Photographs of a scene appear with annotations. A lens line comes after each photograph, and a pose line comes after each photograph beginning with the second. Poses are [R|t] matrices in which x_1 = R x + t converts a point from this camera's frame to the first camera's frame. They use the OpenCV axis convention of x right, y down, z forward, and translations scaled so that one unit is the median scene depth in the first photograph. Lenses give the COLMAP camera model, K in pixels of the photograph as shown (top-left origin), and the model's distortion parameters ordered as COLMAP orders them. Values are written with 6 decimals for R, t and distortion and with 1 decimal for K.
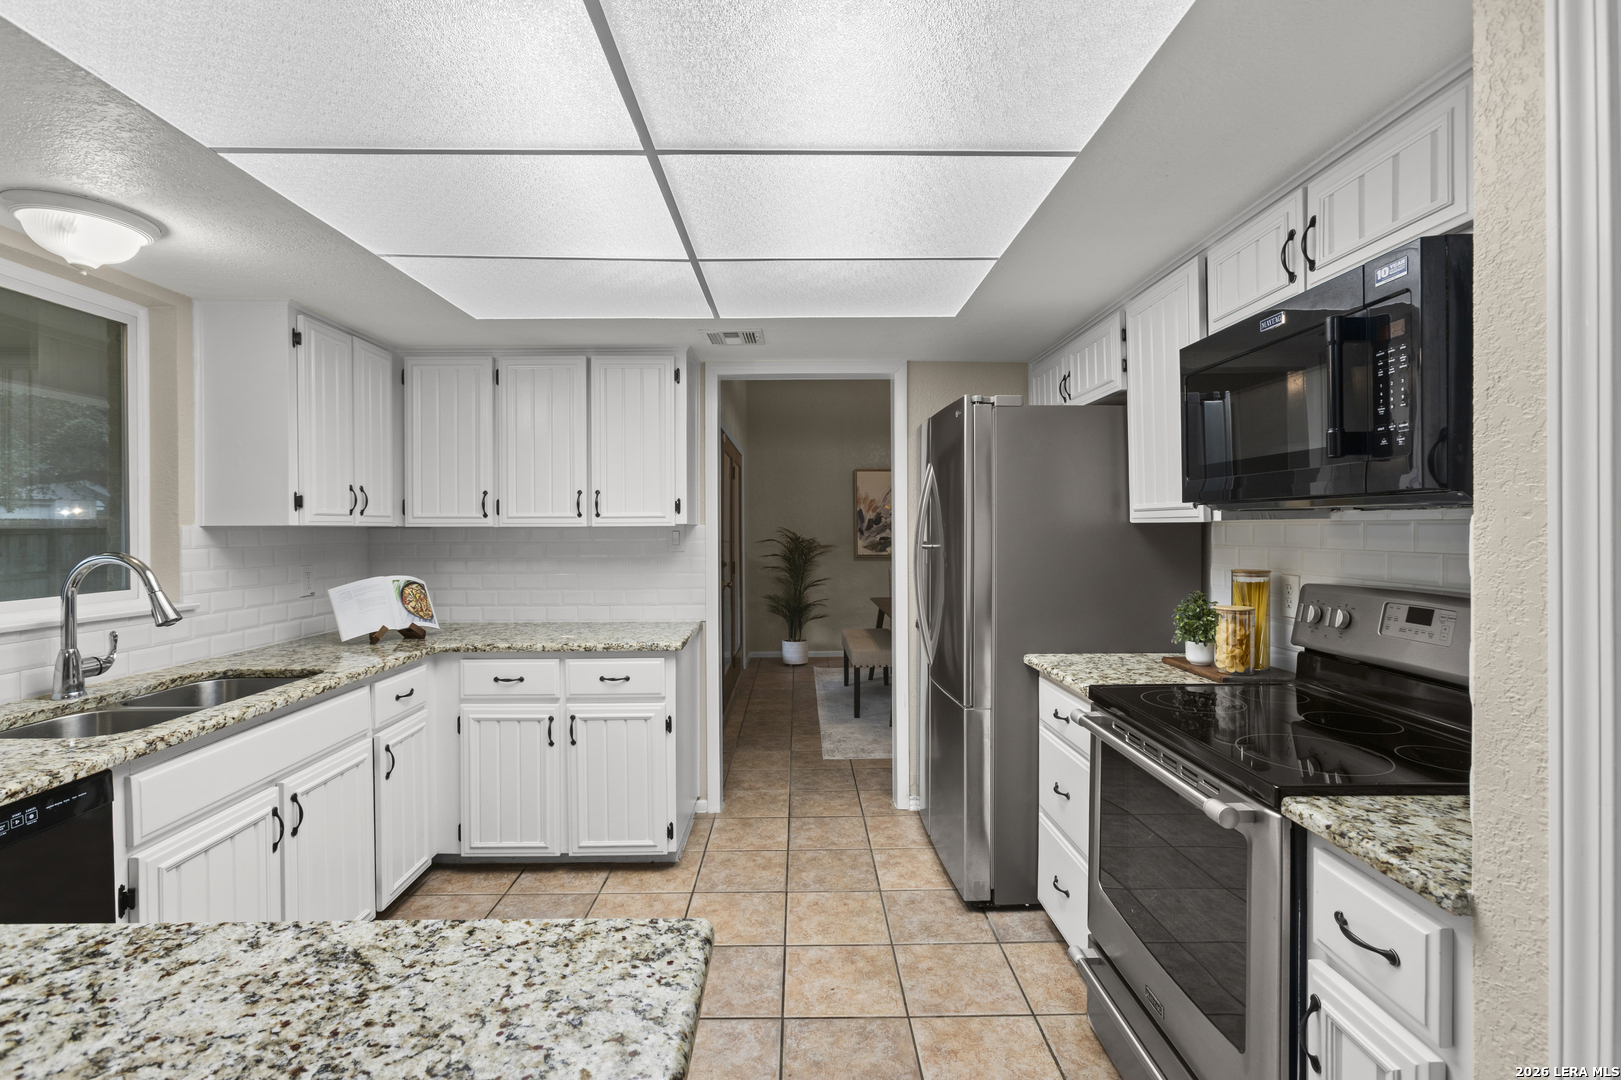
lens RADIAL K [[726.1, 0, 808.1], [0, 726.1, 532.4], [0, 0, 1]] dist [-0.010538, 0.005981]
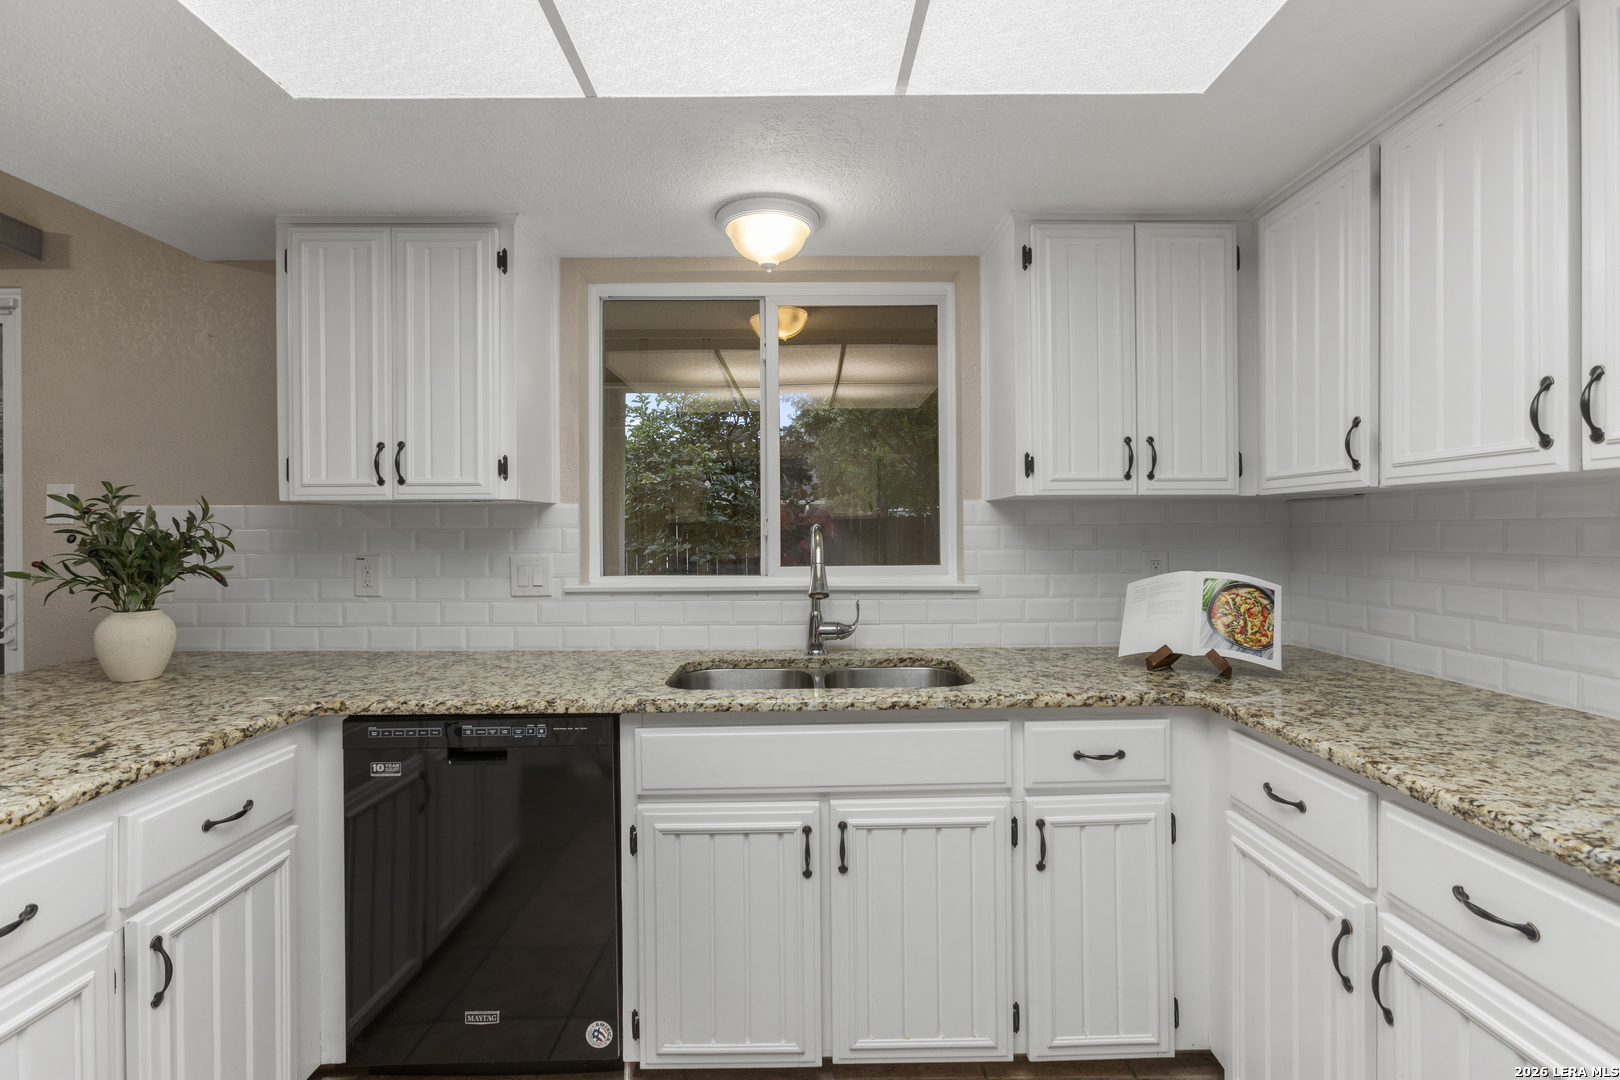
lens RADIAL K [[725.7, 0, 810.7], [0, 725.7, 535.3], [0, 0, 1]] dist [-0.010538, 0.005981]
pose [[-0.008131, 0.010127, -0.999916, 0.072240], [0.001138, 0.999948, 0.010118, 0.021935], [0.999966, -0.001056, -0.008142, 0.689211]]
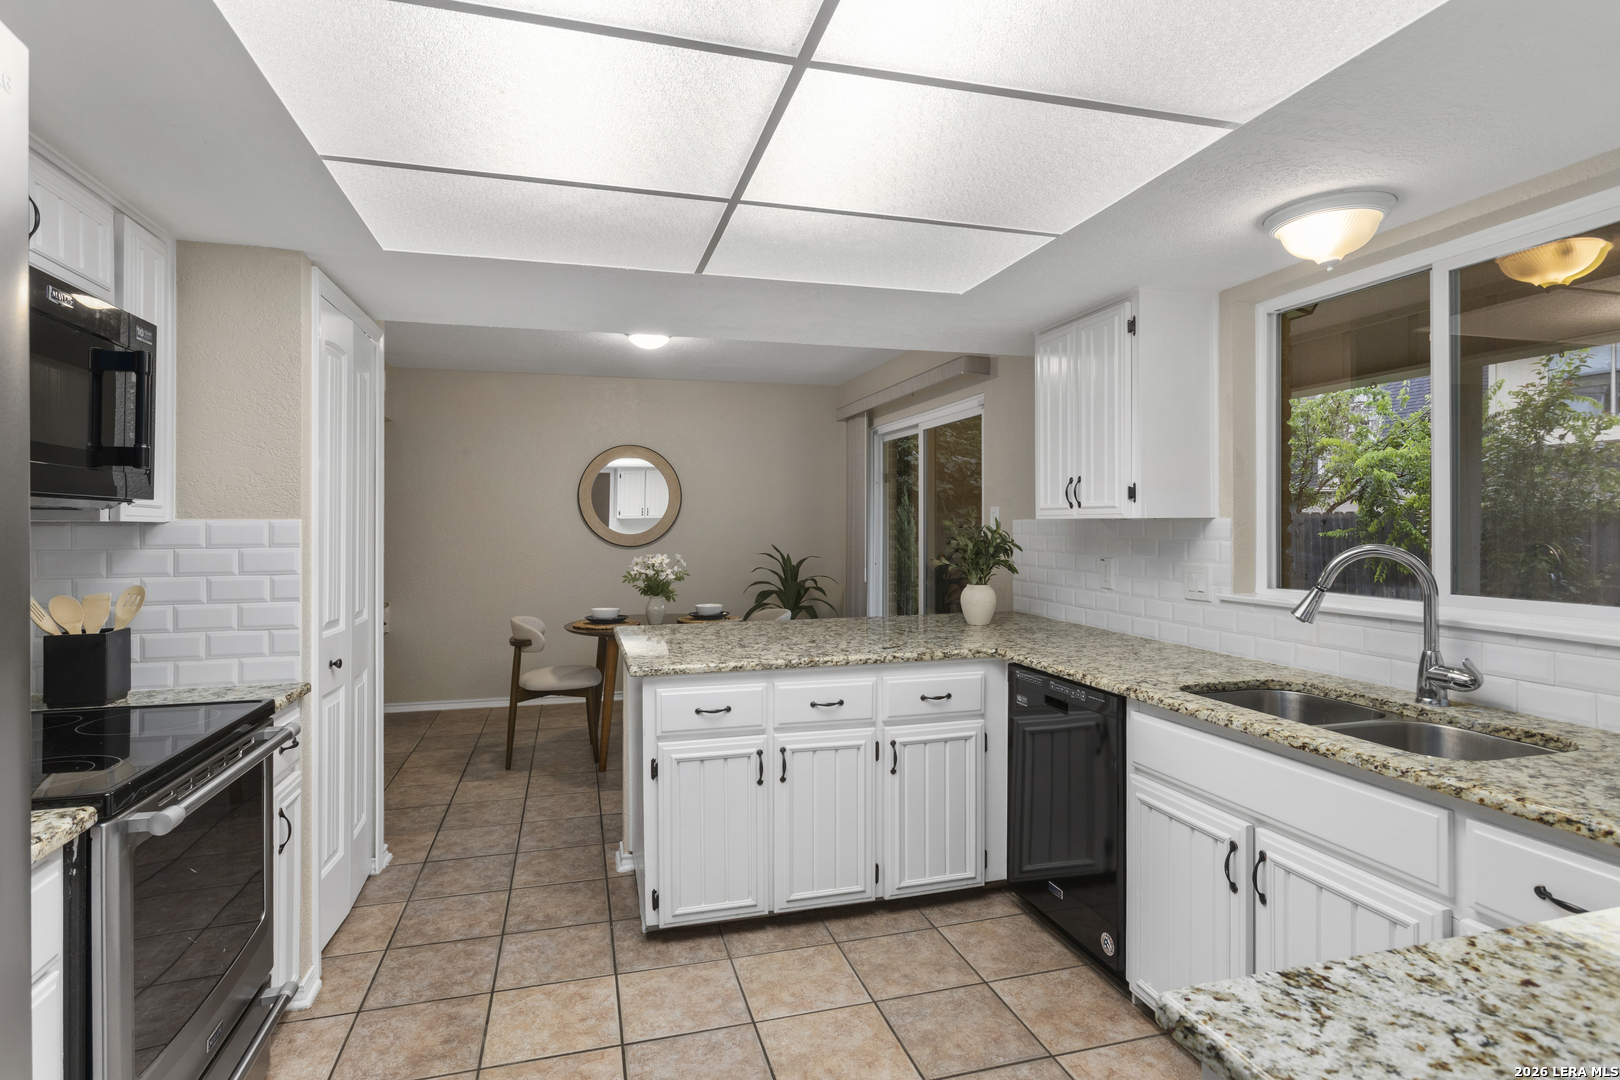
lens RADIAL K [[821.0, 0, 799.9], [0, 821.0, 527.3], [0, 0, 1]] dist [-0.000664, 0.003109]
pose [[-0.967978, 0.009414, -0.250860, 0.008905], [0.007169, 0.999926, 0.009859, -0.007757], [0.250934, 0.007745, -0.967973, 1.242739]]
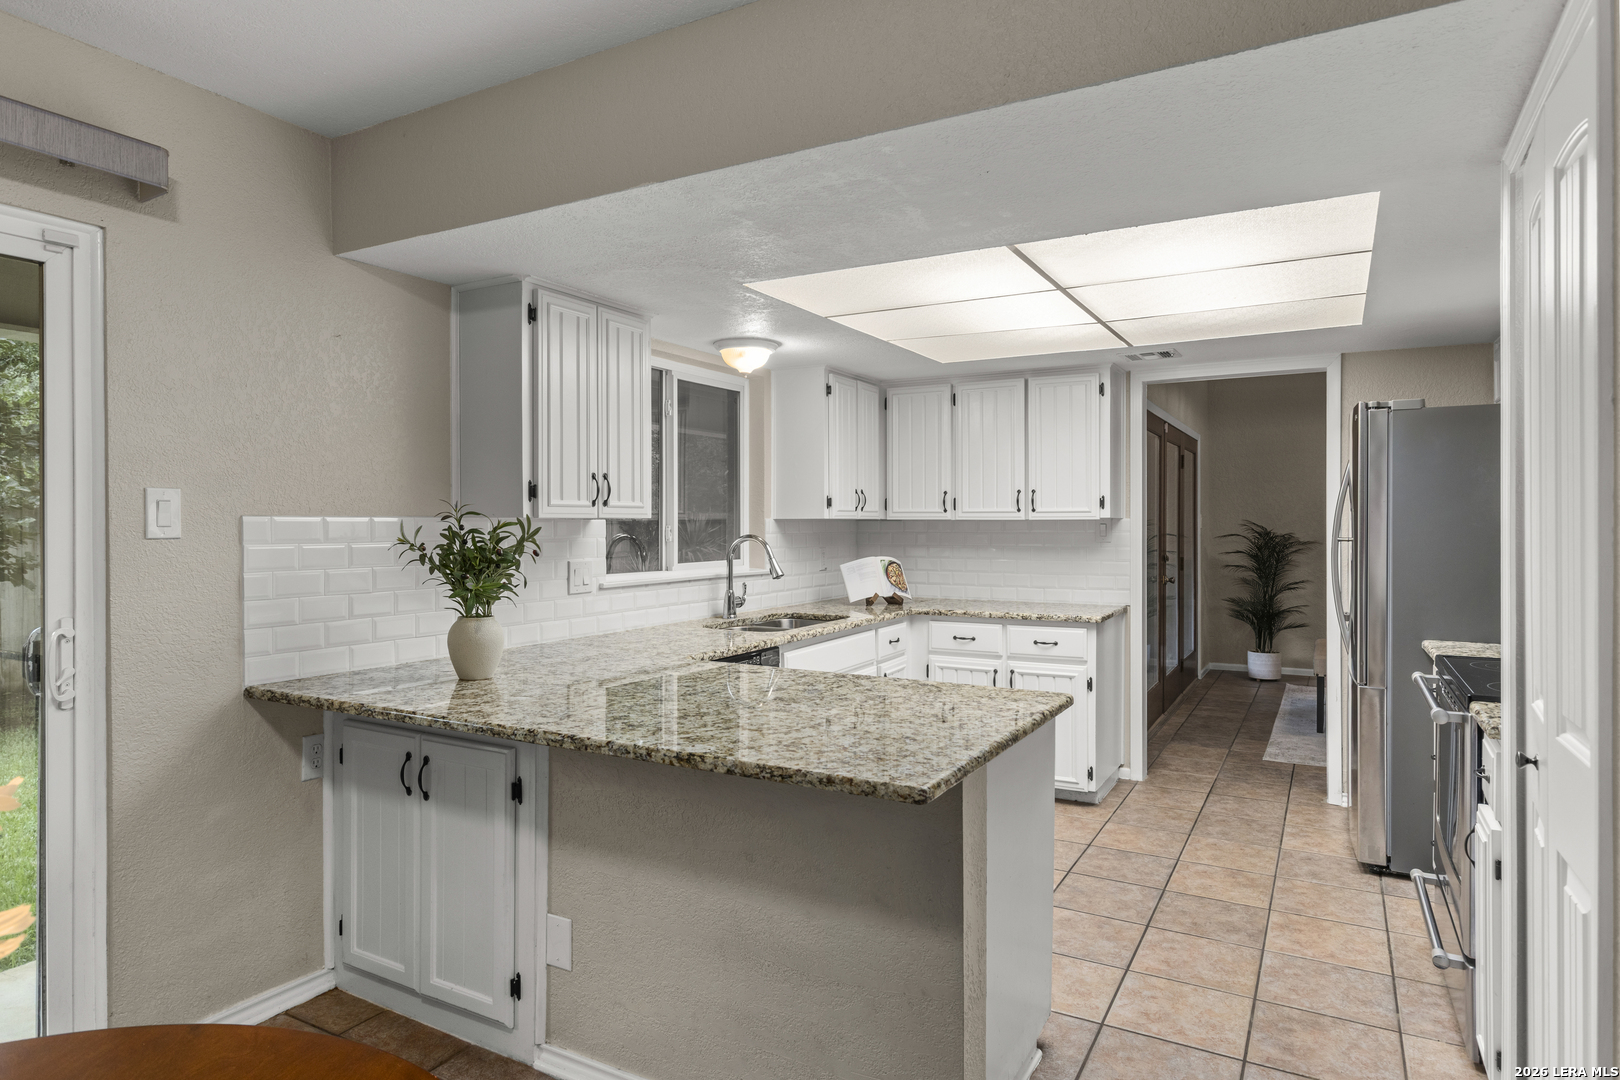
lens RADIAL K [[957.5, 0, 805.2], [0, 957.5, 530.6], [0, 0, 1]] dist [-0.008576, 0.002801]
pose [[0.865076, 0.006986, -0.501592, 0.195709], [-0.004368, 0.999970, 0.006394, 0.001682], [0.501622, -0.003341, 0.865081, -0.615671]]
